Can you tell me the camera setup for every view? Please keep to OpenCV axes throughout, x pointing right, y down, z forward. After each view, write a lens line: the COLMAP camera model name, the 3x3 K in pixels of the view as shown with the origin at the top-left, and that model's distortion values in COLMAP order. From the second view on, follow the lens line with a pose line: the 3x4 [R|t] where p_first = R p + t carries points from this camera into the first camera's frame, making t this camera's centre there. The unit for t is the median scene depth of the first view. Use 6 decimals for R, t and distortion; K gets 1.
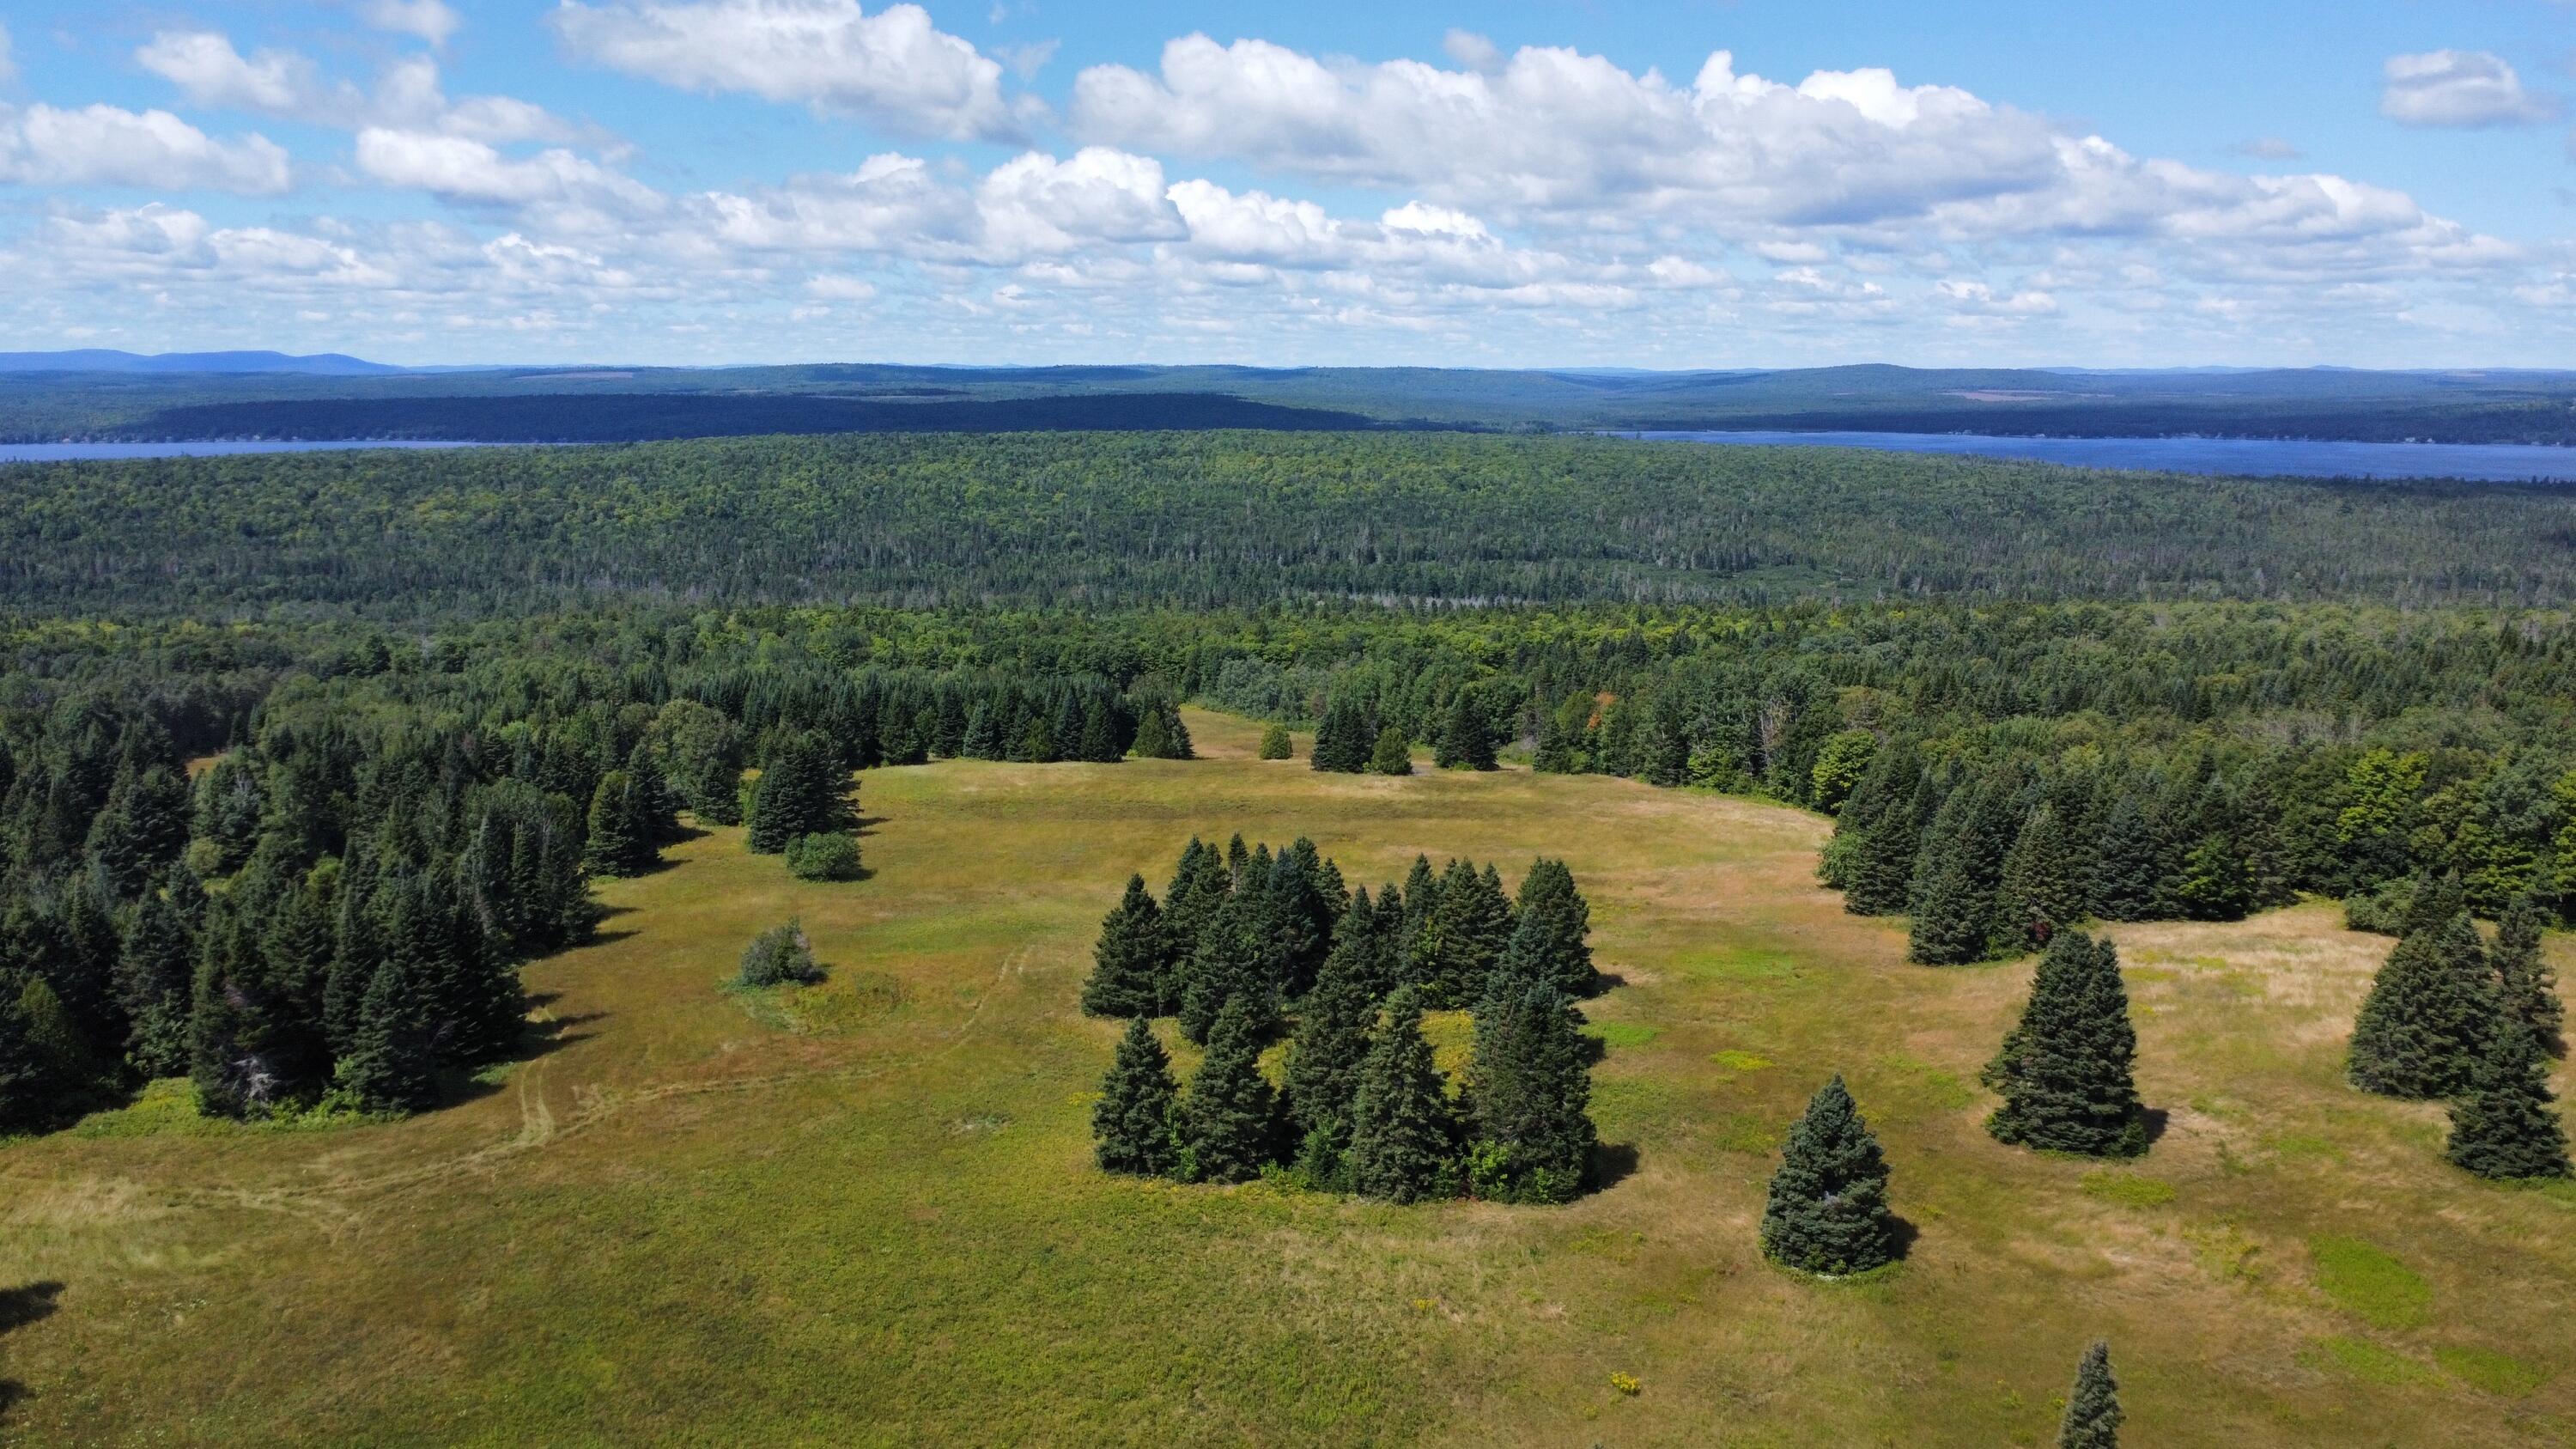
lens RADIAL K [[1882.3, 0, 1433.2], [0, 1882.3, 798.8], [0, 0, 1]] dist [0.003908, 0.005719]
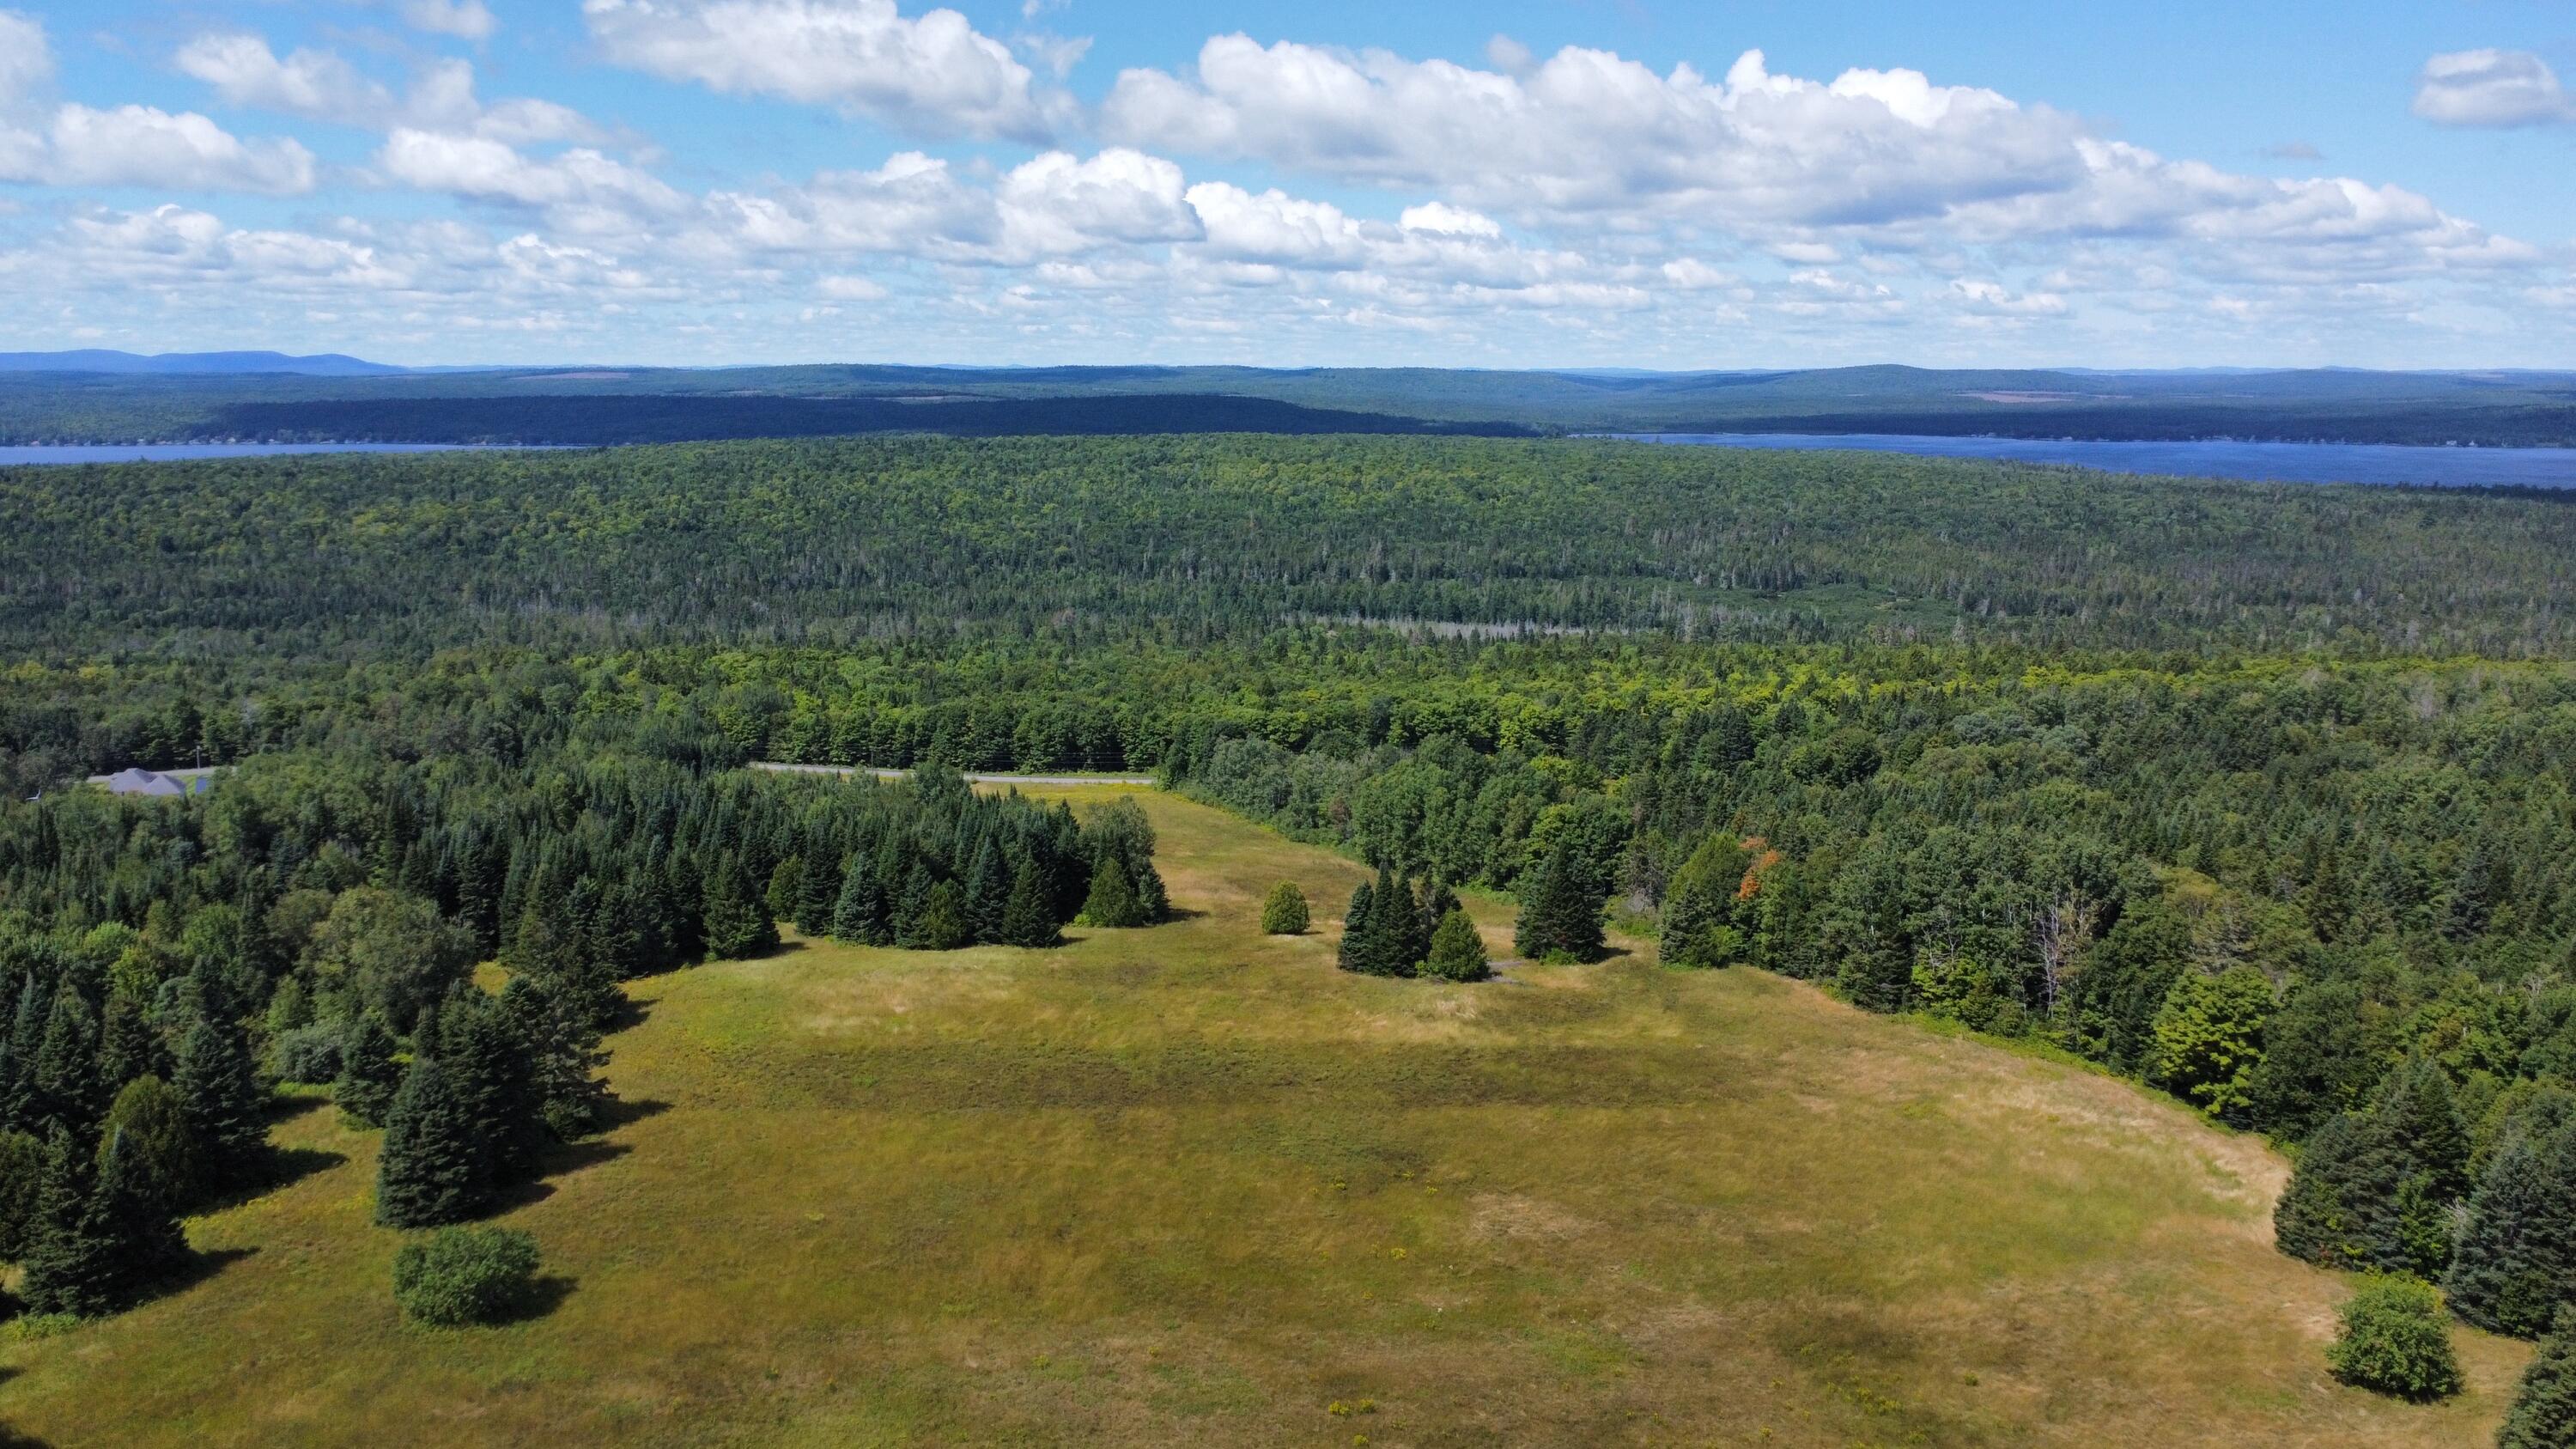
lens RADIAL K [[1824.3, 0, 1288.0], [0, 1824.3, 724.5], [0, 0, 1]] dist [0.007143, 0.001696]
pose [[0.996989, 0.016172, -0.075832, -0.011353], [-0.018594, 0.999336, -0.031332, -0.026837], [0.075275, 0.032648, 0.996628, 0.113002]]
